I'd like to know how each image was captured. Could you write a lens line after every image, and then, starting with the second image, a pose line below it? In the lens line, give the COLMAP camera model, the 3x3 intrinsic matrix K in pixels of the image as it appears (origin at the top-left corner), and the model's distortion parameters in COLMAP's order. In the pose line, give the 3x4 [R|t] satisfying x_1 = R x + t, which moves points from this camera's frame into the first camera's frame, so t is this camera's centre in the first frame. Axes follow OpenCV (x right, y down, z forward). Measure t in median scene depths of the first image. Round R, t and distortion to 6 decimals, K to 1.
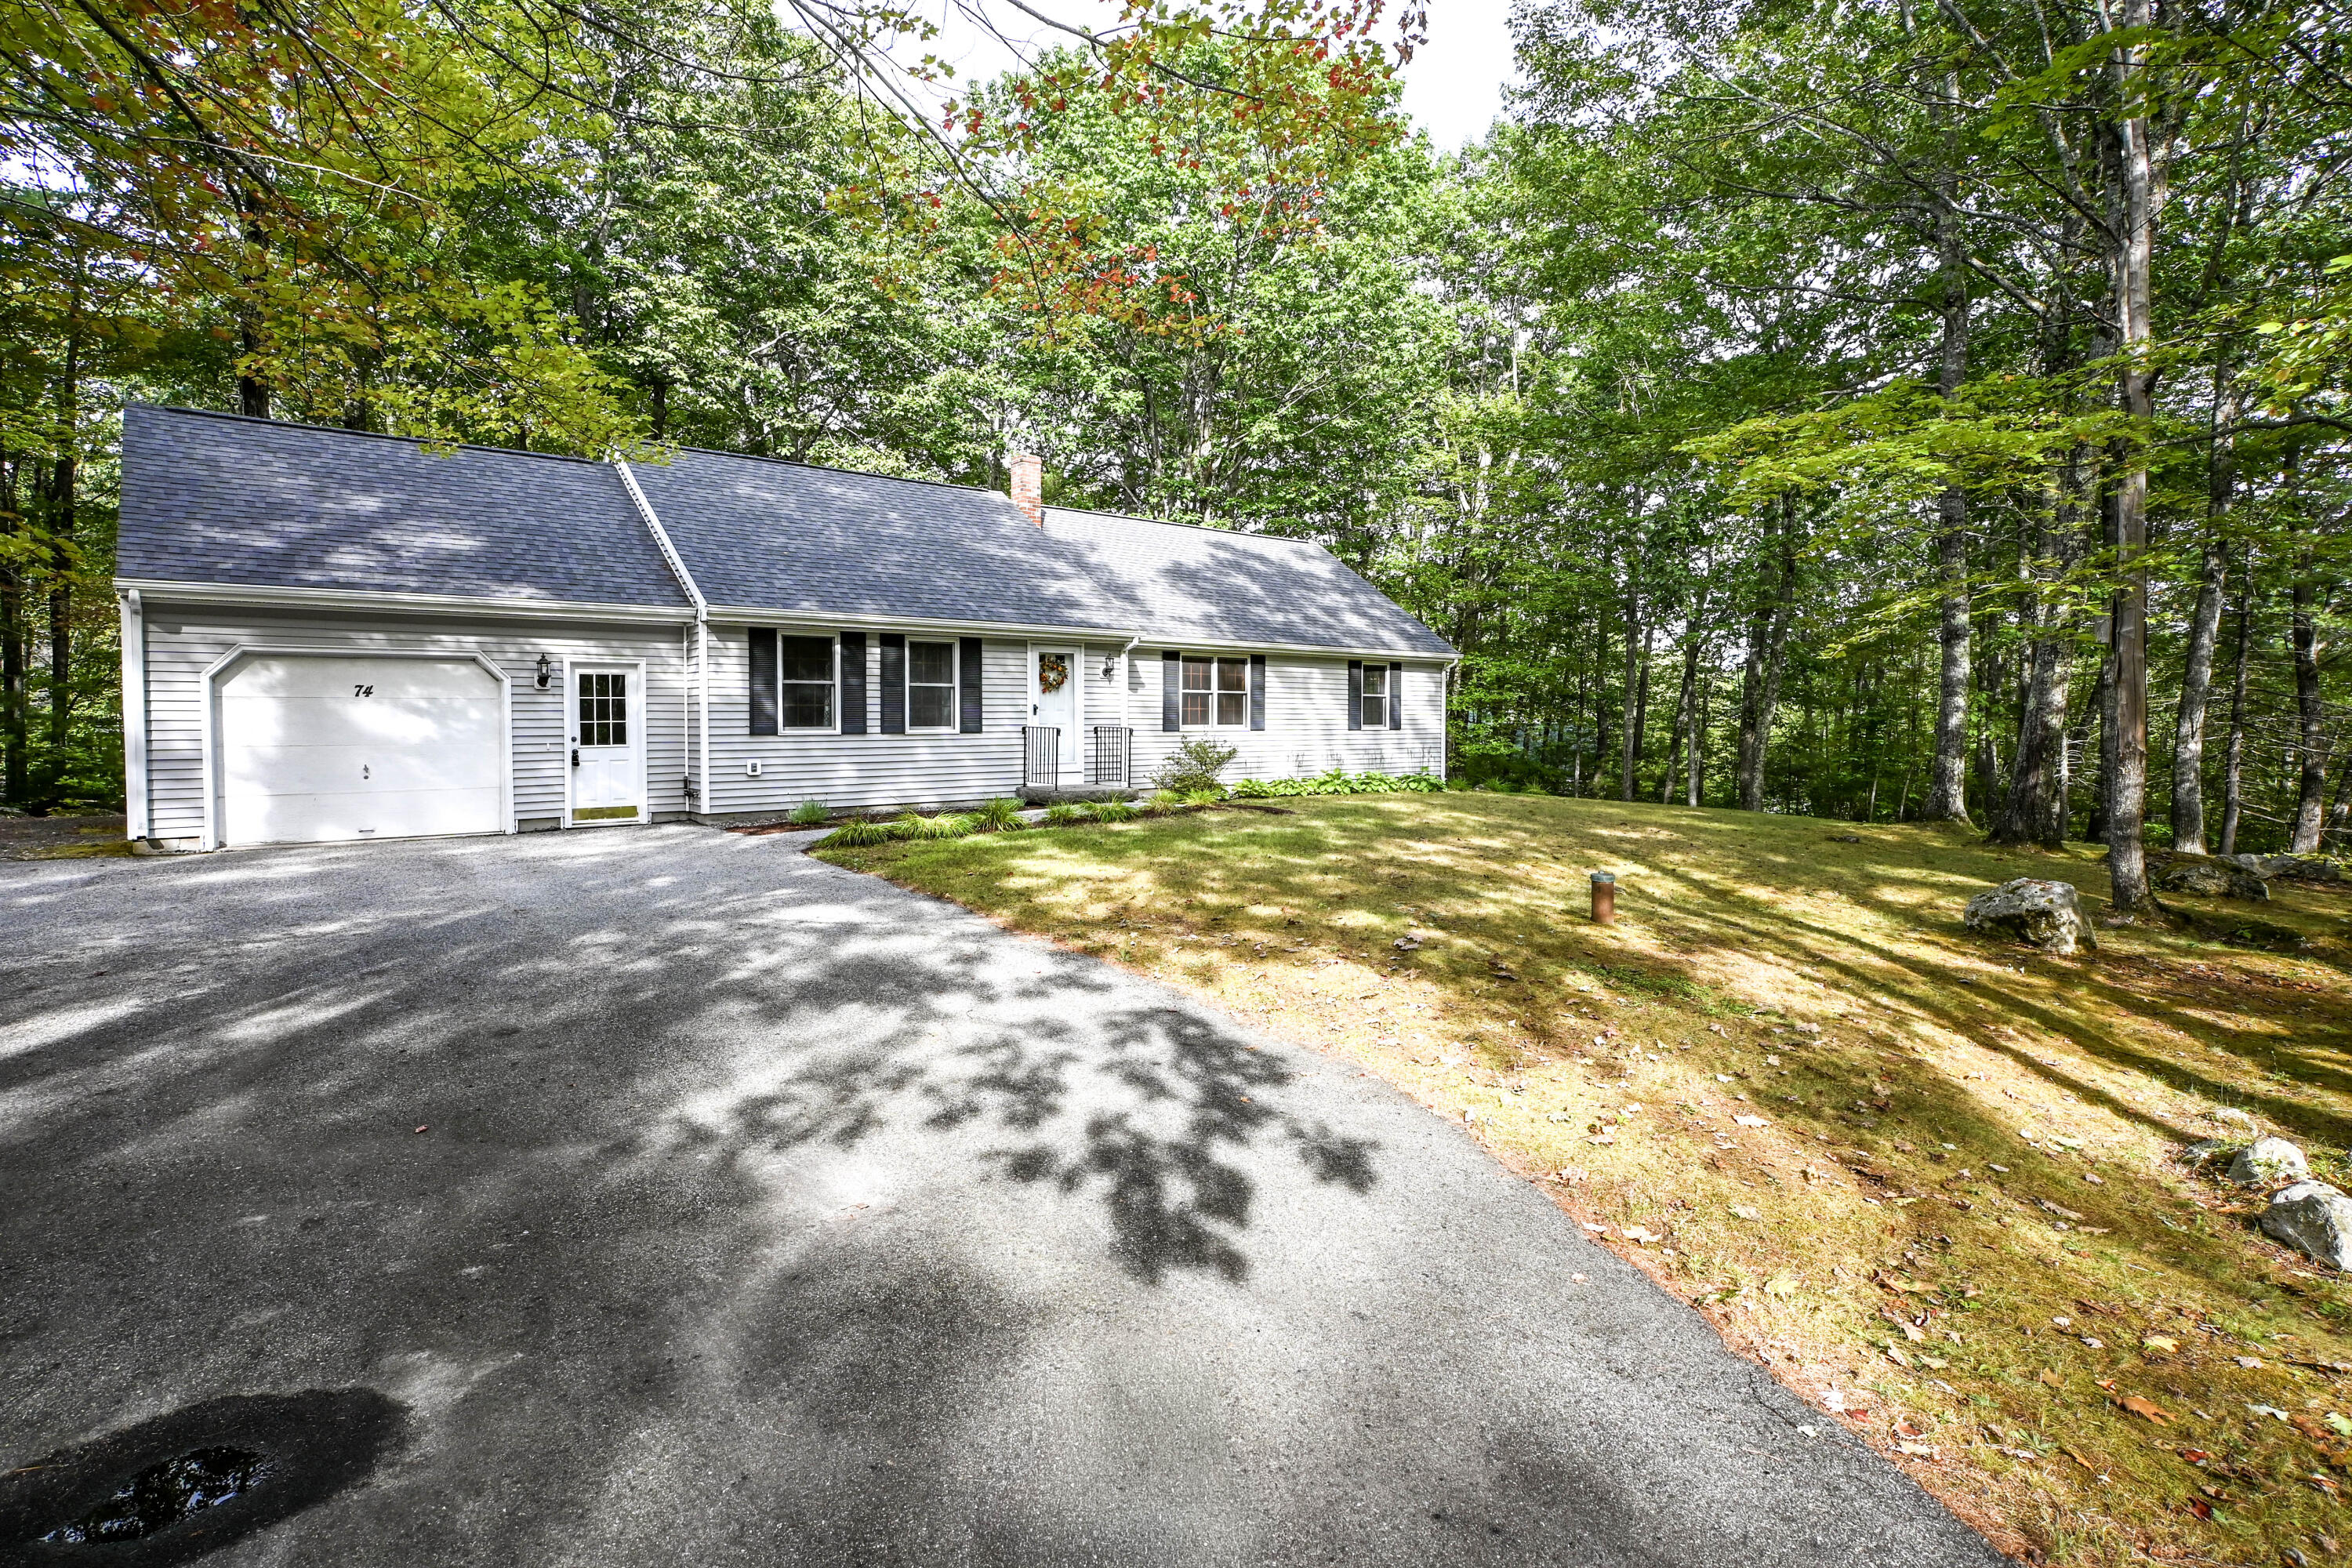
lens RADIAL K [[1210.4, 0, 1192.7], [0, 1210.4, 764.4], [0, 0, 1]] dist [0.018922, -0.000212]
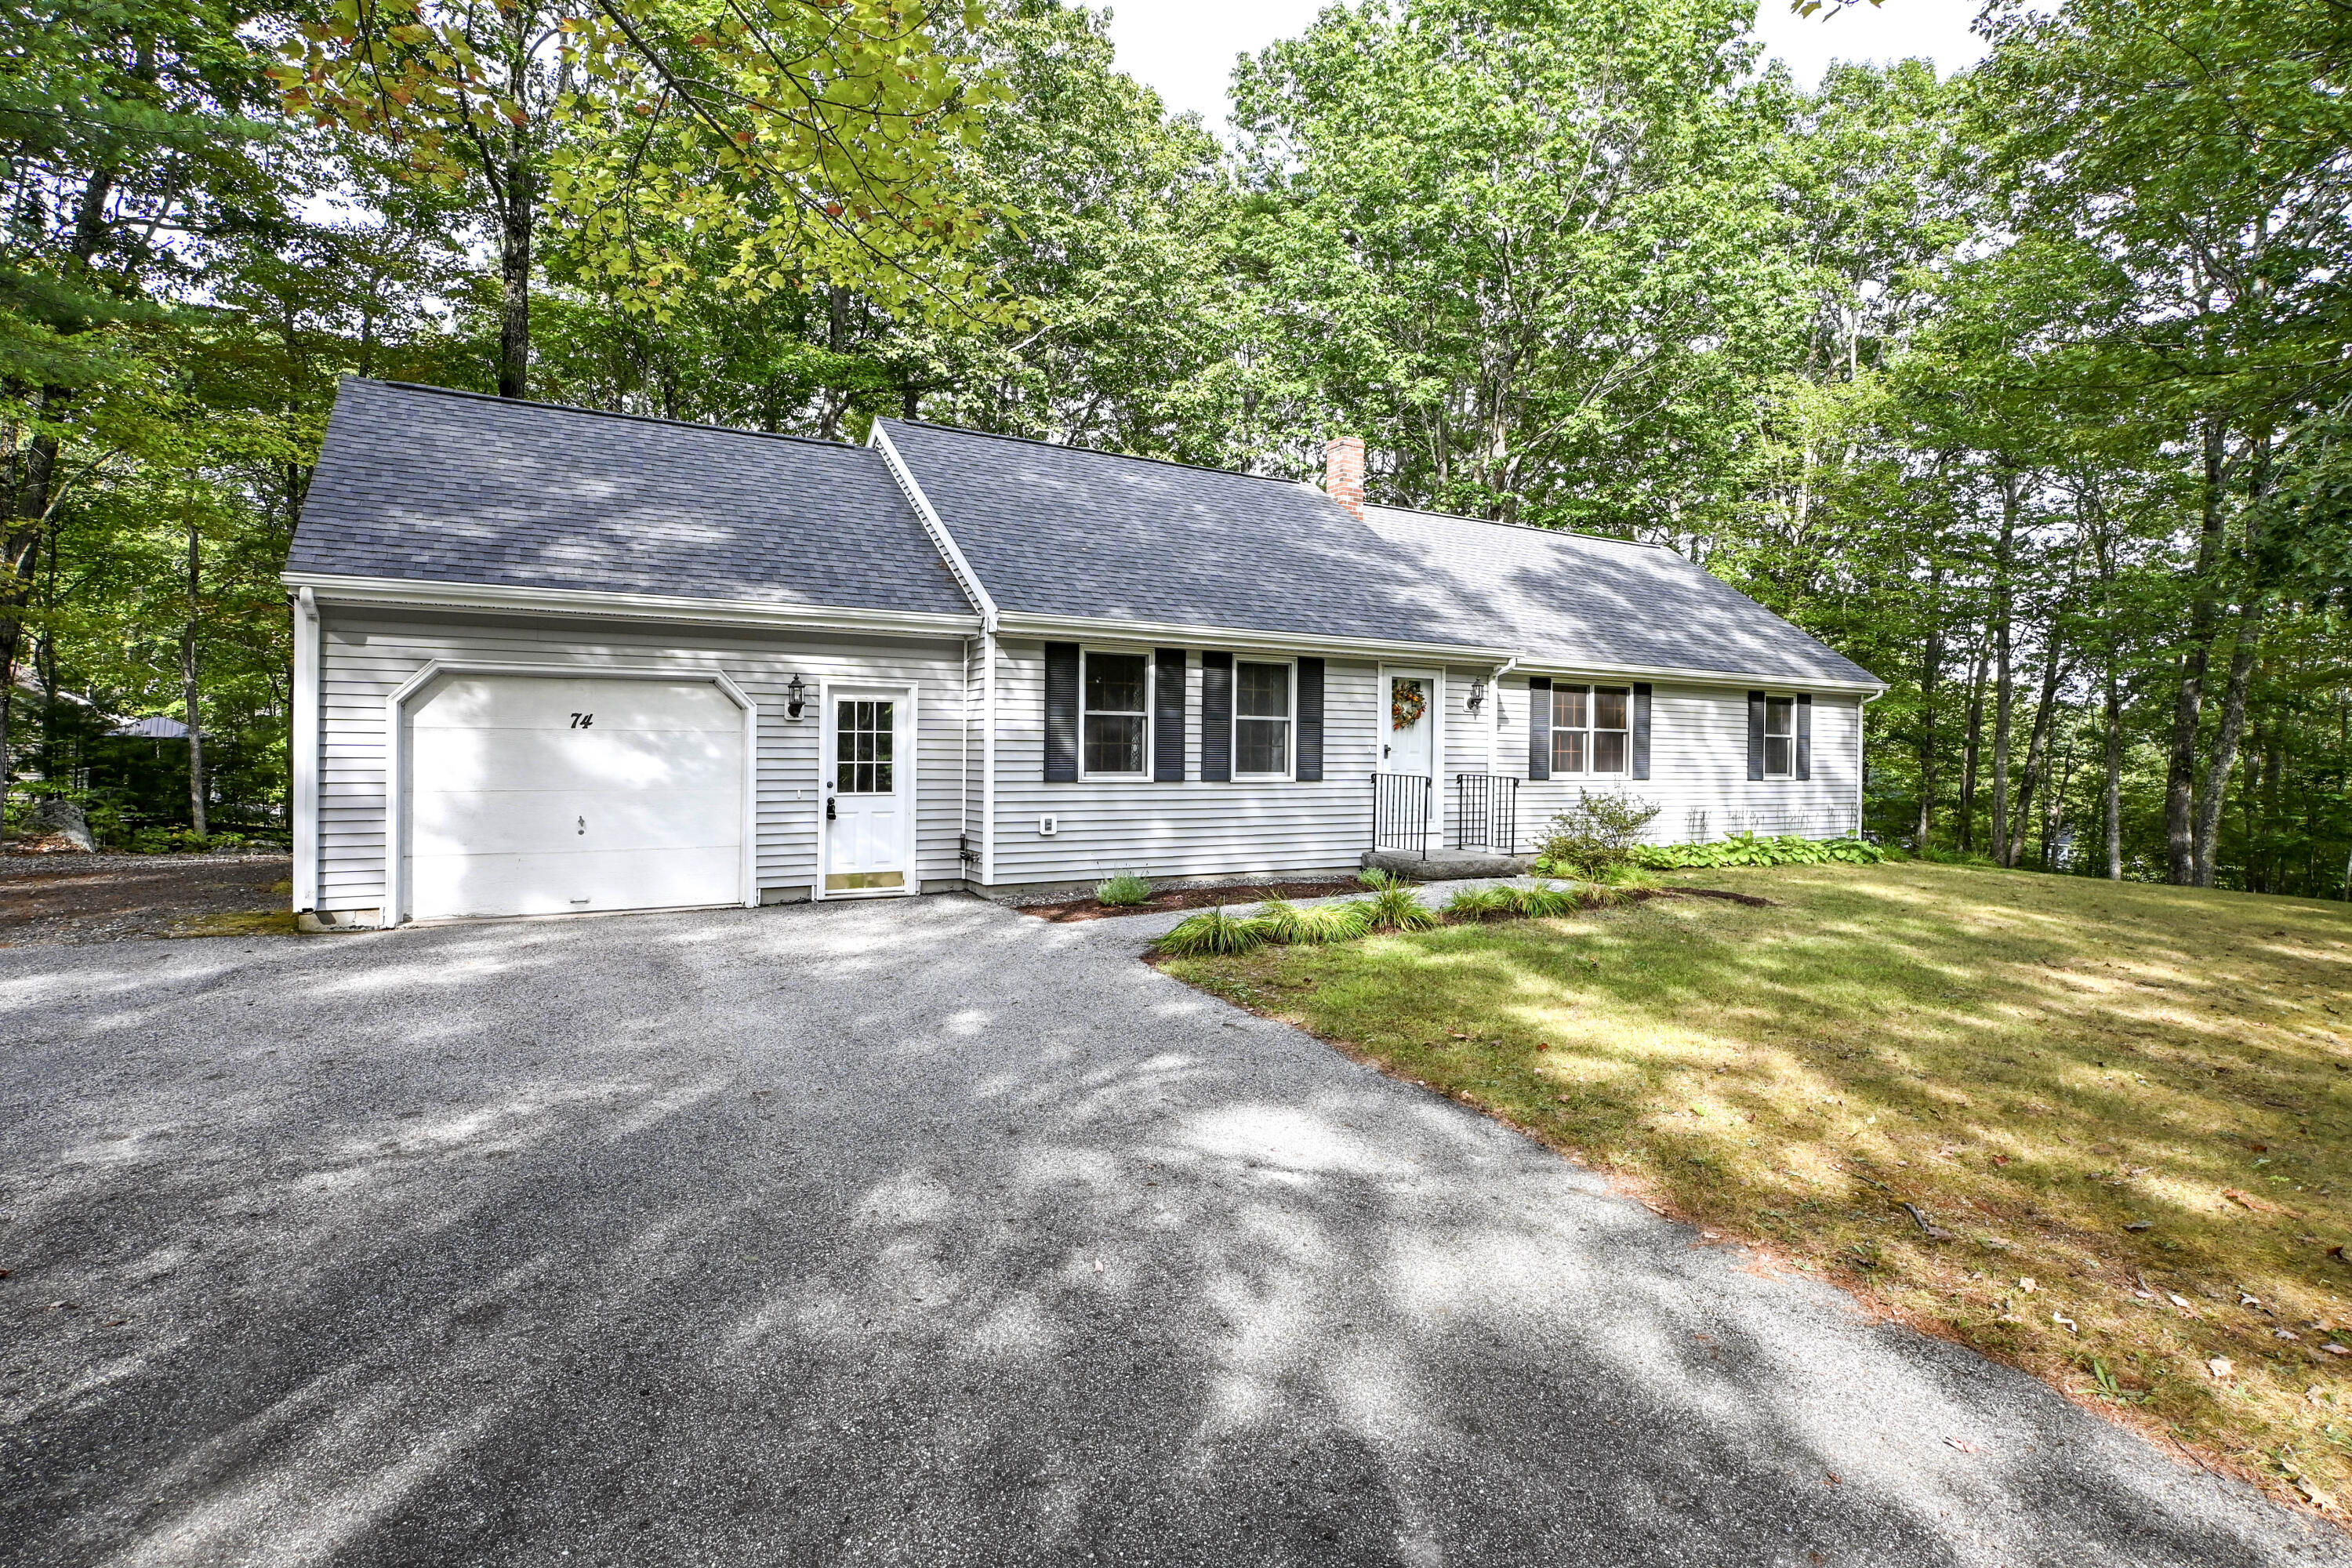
lens RADIAL K [[1210.4, 0, 1196.3], [0, 1210.4, 777.6], [0, 0, 1]] dist [0.018922, -0.000212]
pose [[0.986897, 0.015720, -0.160581, -0.144157], [-0.018433, 0.999711, -0.015415, -0.016617], [0.160292, 0.018173, 0.986902, 0.256376]]
